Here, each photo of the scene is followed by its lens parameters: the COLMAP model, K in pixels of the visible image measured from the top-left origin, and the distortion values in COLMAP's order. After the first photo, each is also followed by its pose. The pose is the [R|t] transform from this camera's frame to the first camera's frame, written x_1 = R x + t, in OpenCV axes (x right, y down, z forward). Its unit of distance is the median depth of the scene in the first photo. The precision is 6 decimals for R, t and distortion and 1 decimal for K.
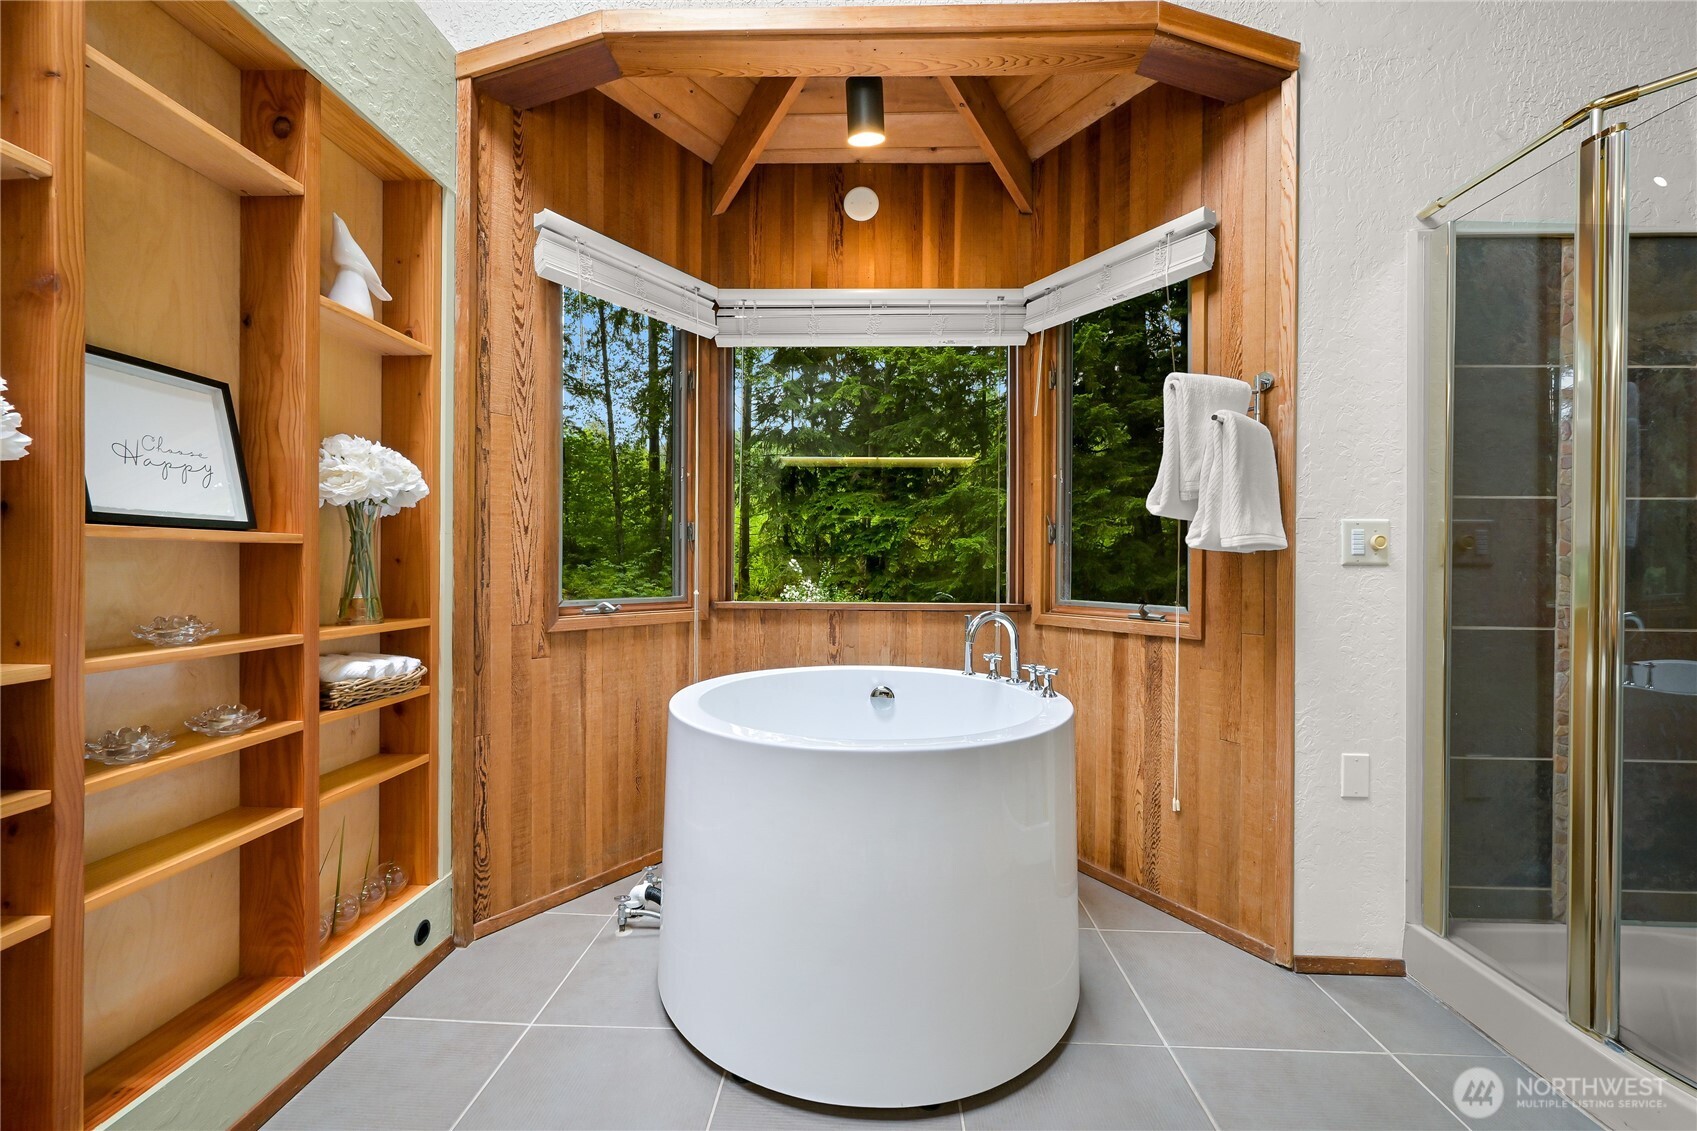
lens RADIAL K [[677.1, 0, 851.9], [0, 677.1, 566.8], [0, 0, 1]] dist [-0.003890, 0.000624]
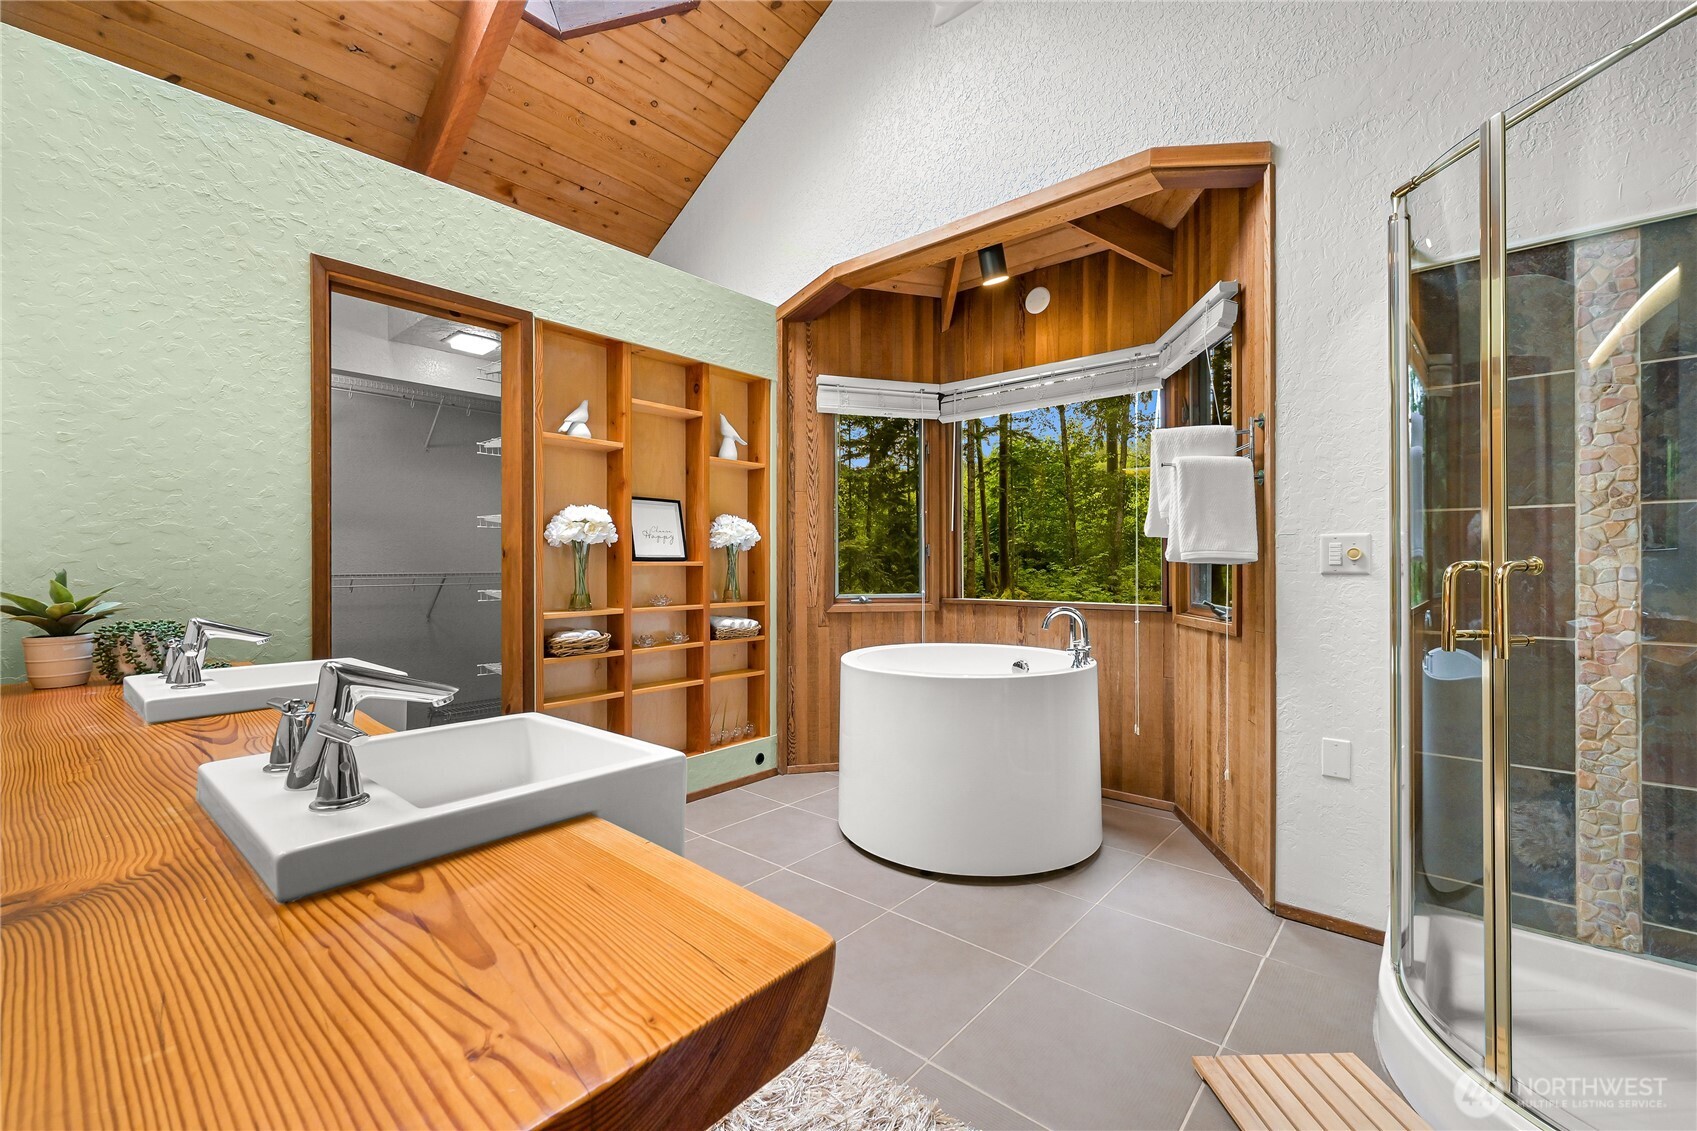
lens RADIAL K [[713.5, 0, 846.8], [0, 713.5, 564.5], [0, 0, 1]] dist [-0.001042, 0.000207]
pose [[0.776701, -0.008850, -0.629807, 0.849385], [0.003758, 0.999949, -0.009417, -0.010313], [0.629858, 0.004947, 0.776694, -0.451870]]
